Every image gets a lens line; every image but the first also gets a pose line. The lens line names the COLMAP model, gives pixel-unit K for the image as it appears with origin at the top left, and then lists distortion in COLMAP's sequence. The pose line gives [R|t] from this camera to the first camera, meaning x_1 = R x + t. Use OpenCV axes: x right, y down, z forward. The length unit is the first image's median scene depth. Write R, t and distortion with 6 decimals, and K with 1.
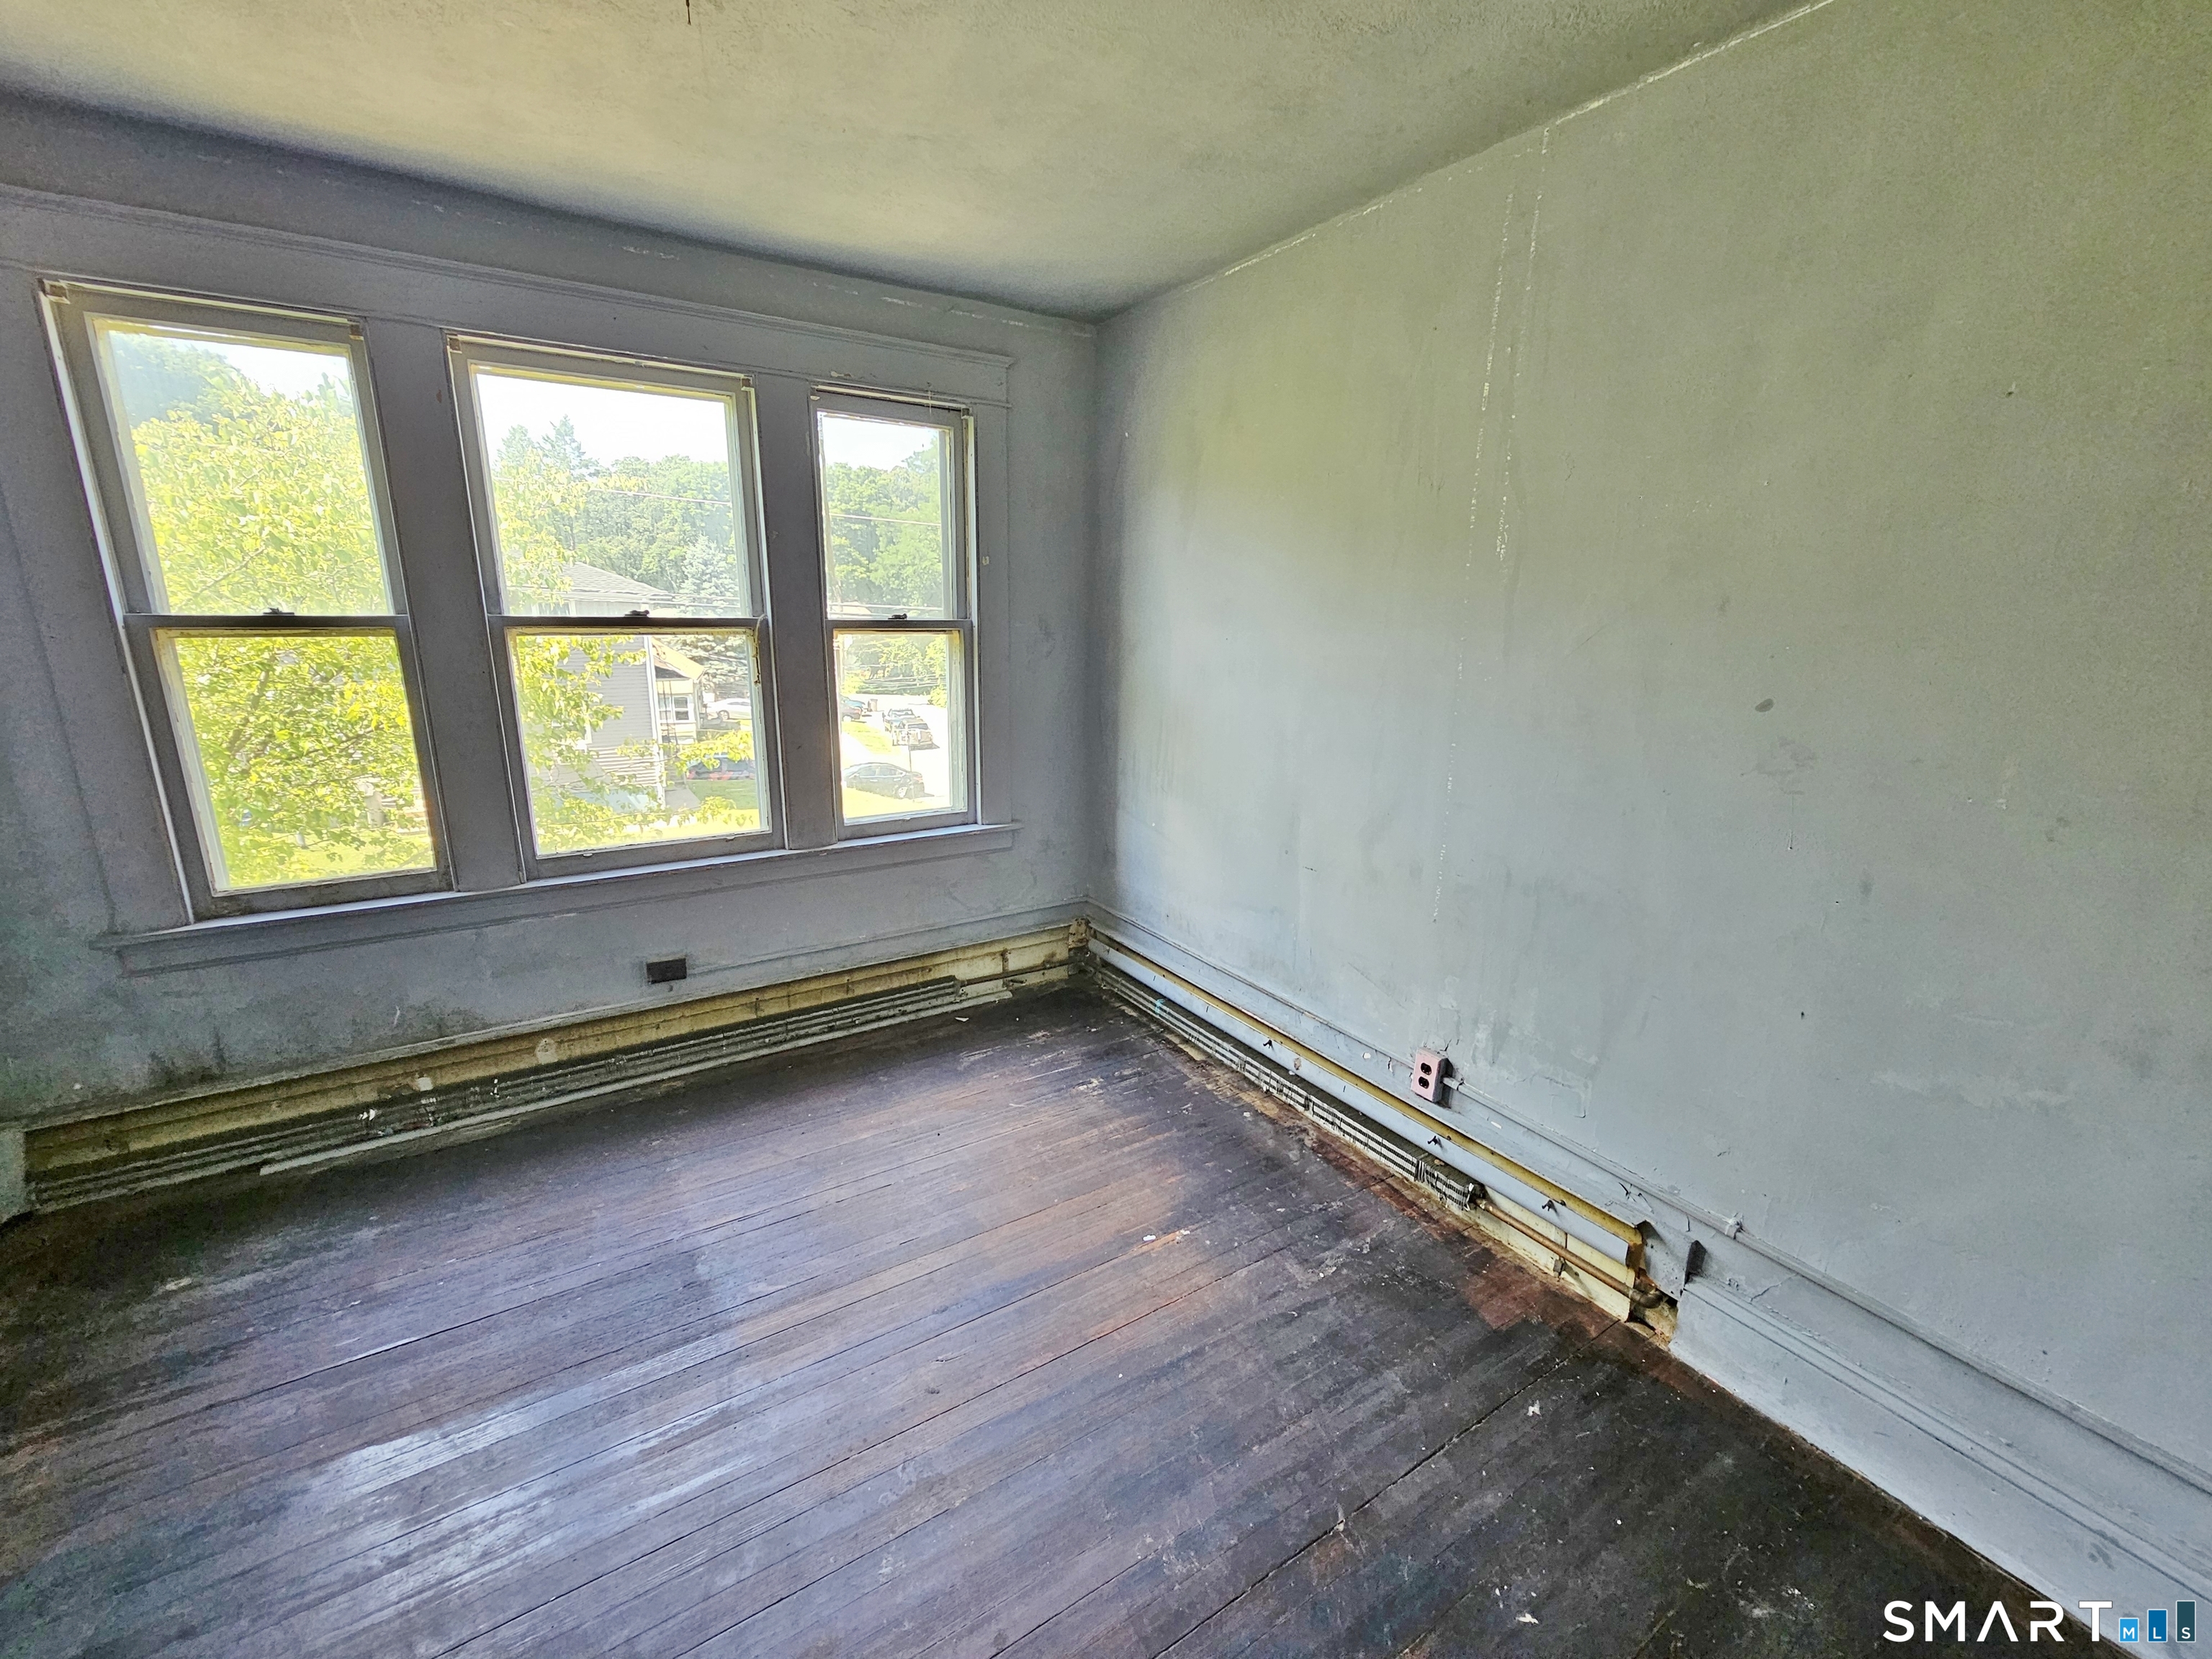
lens RADIAL K [[895.1, 0, 1114.9], [0, 895.1, 827.8], [0, 0, 1]] dist [-0.000524, -0.001039]
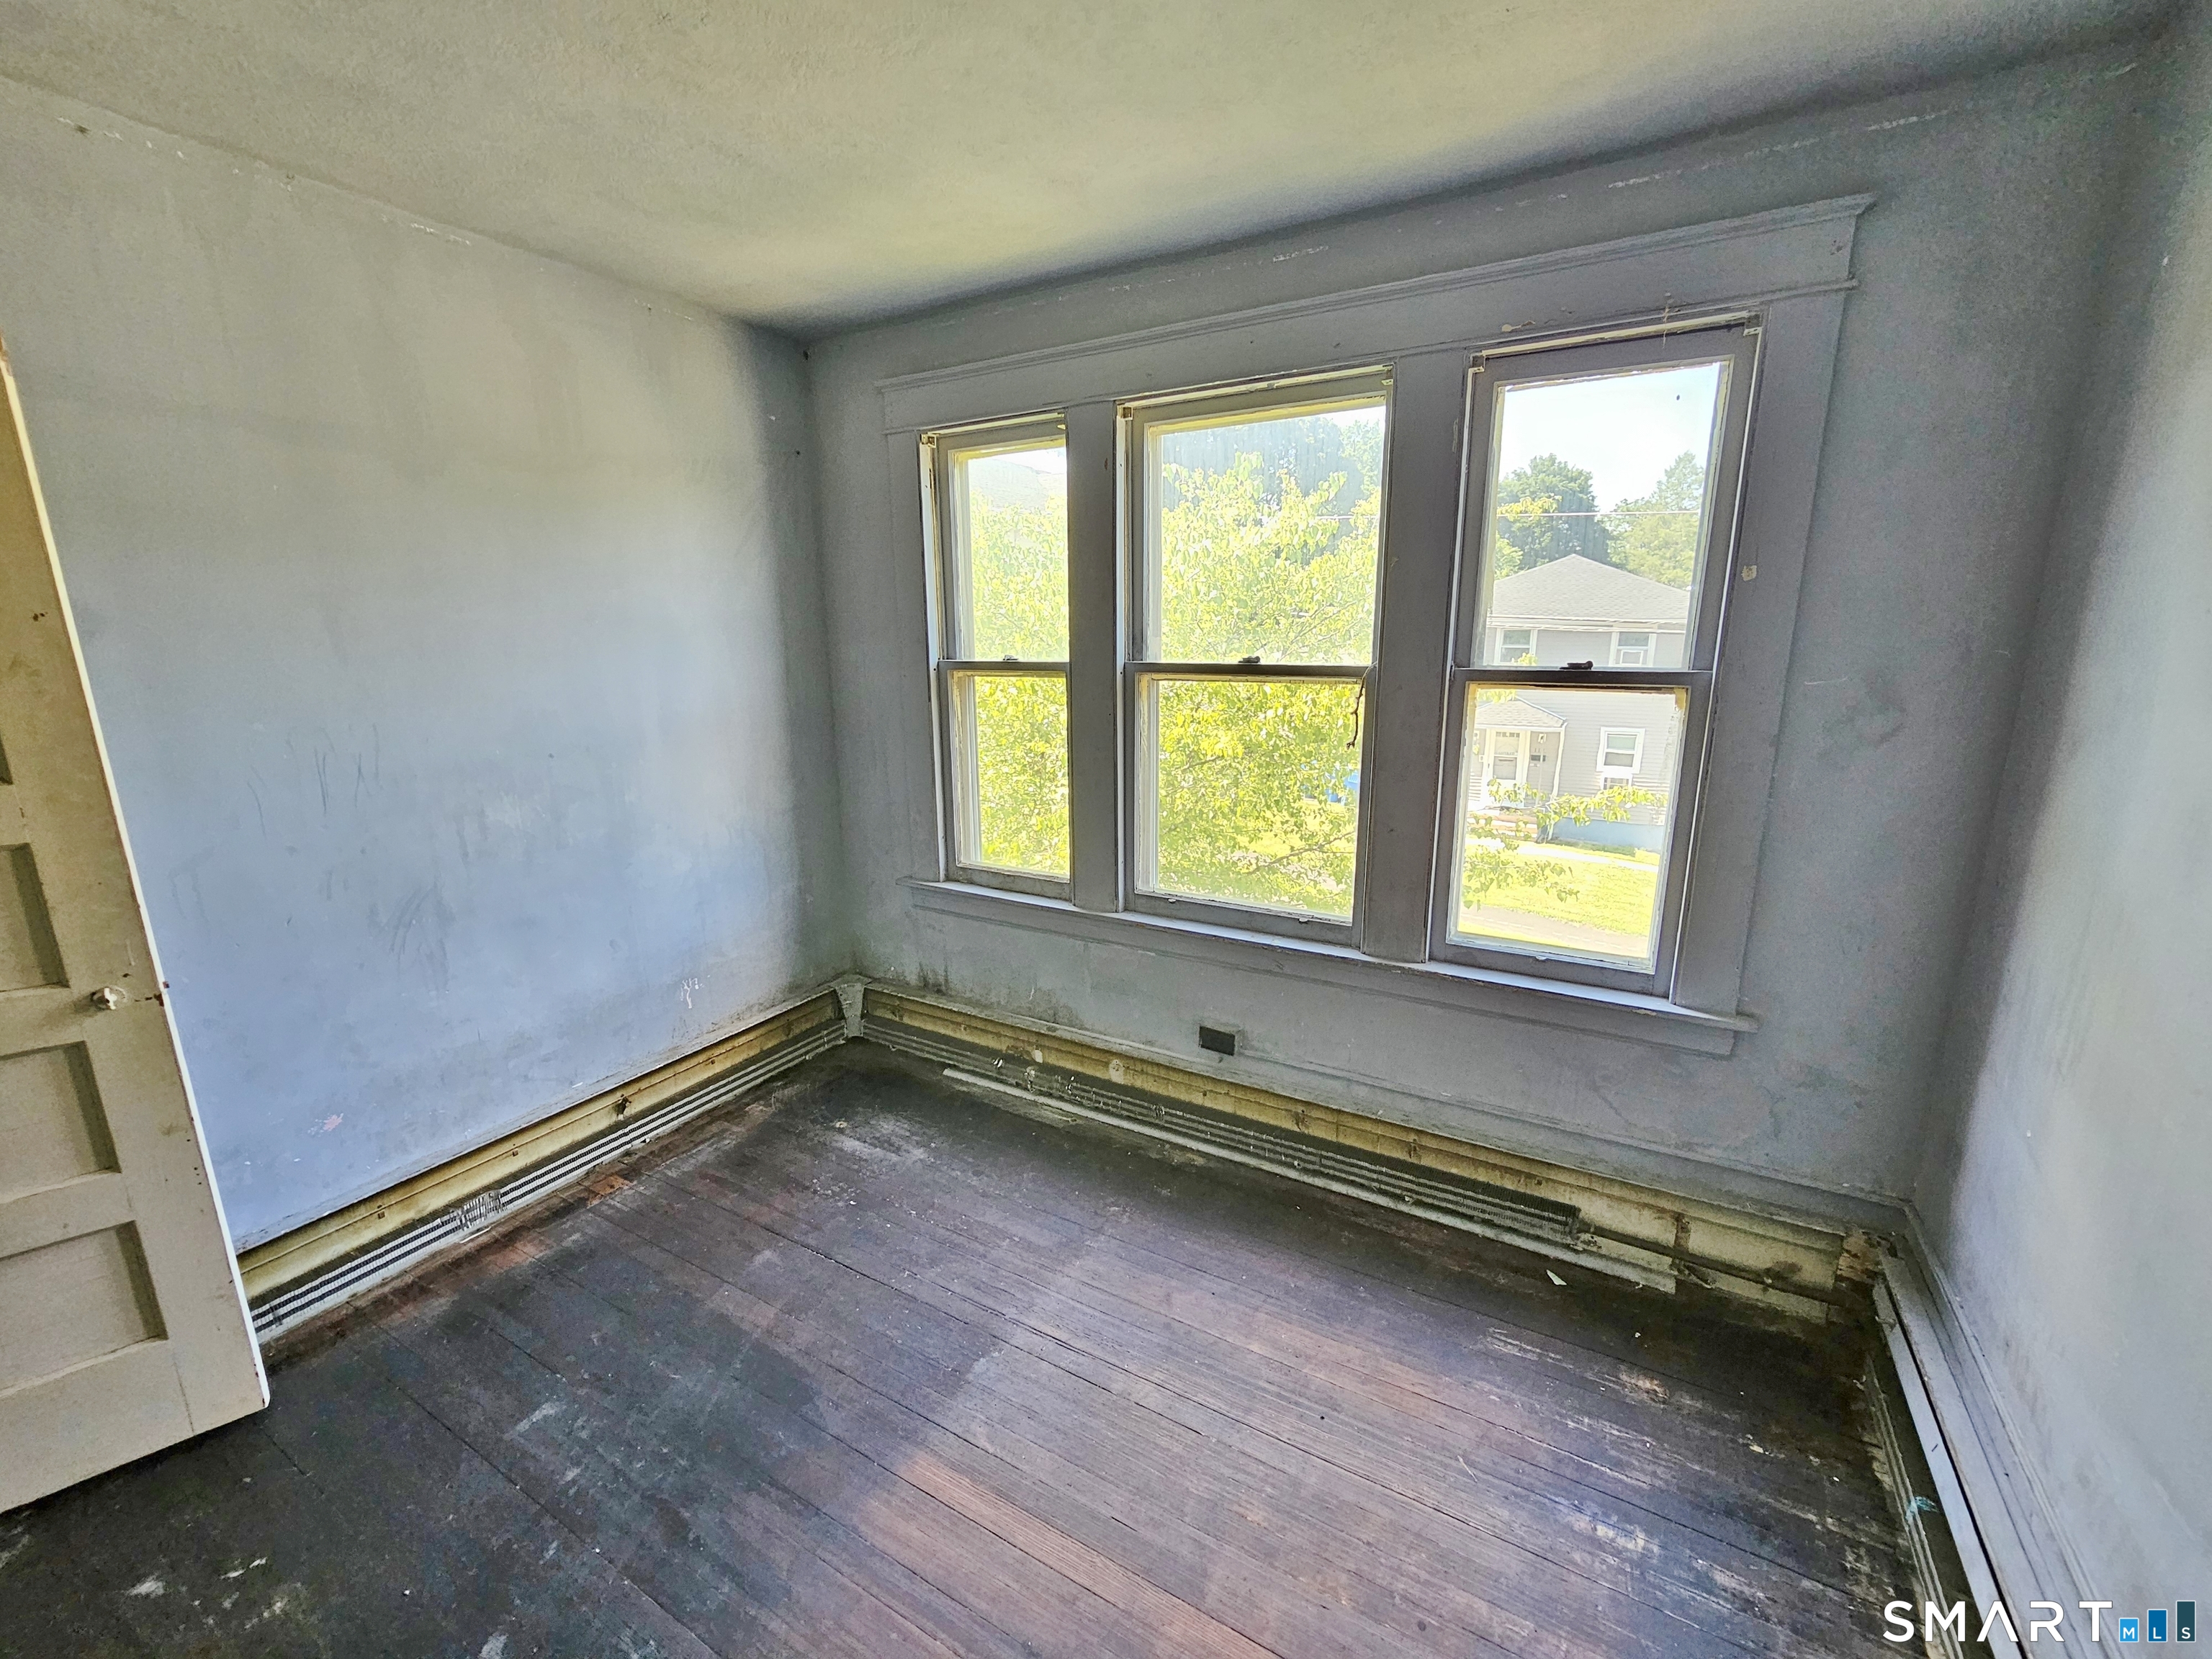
lens RADIAL K [[895.1, 0, 1111.6], [0, 895.1, 836.8], [0, 0, 1]] dist [-0.000524, -0.001039]
pose [[0.462807, 0.175652, -0.868882, 0.217056], [-0.204661, 0.974863, 0.088065, -0.104752], [0.862510, 0.137069, 0.487123, 0.412097]]
